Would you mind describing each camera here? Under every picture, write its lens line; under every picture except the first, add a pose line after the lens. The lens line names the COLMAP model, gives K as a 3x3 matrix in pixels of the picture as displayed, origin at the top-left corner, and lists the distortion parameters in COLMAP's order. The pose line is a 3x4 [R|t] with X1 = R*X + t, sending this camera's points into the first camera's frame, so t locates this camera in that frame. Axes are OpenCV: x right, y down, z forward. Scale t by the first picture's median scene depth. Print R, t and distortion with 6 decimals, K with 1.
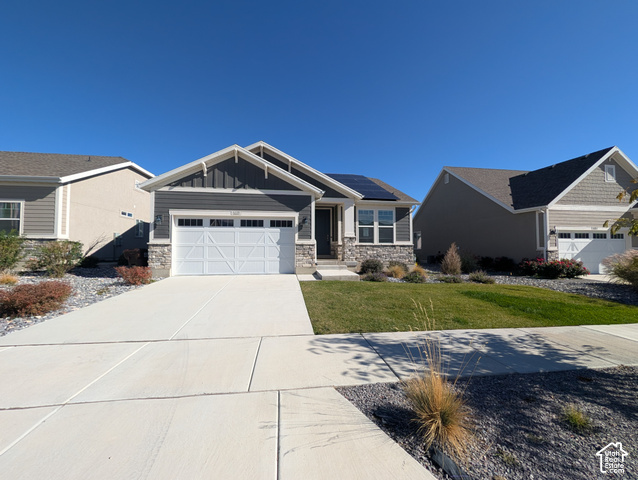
lens RADIAL K [[247.6, 0, 319.0], [0, 247.6, 240.0], [0, 0, 1]] dist [-0.000900, -0.000147]
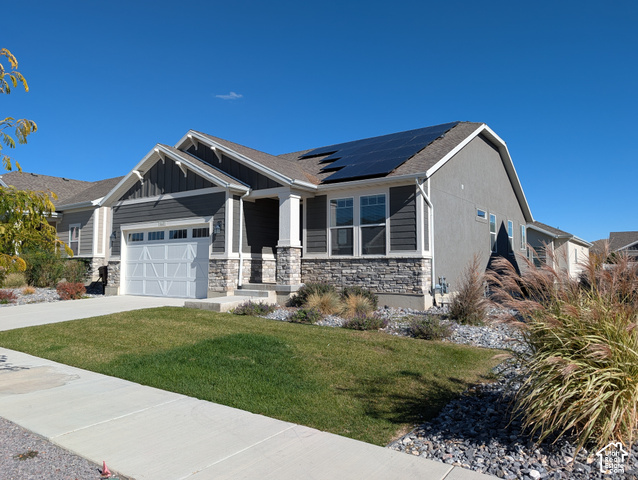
lens RADIAL K [[447.8, 0, 319.0], [0, 447.8, 240.0], [0, 0, 1]] dist [-0.000856, -0.000008]
pose [[0.735814, -0.042182, -0.675868, 1.056425], [0.025331, 0.999074, -0.034776, 0.013400], [0.676710, 0.008468, 0.736201, 0.227257]]
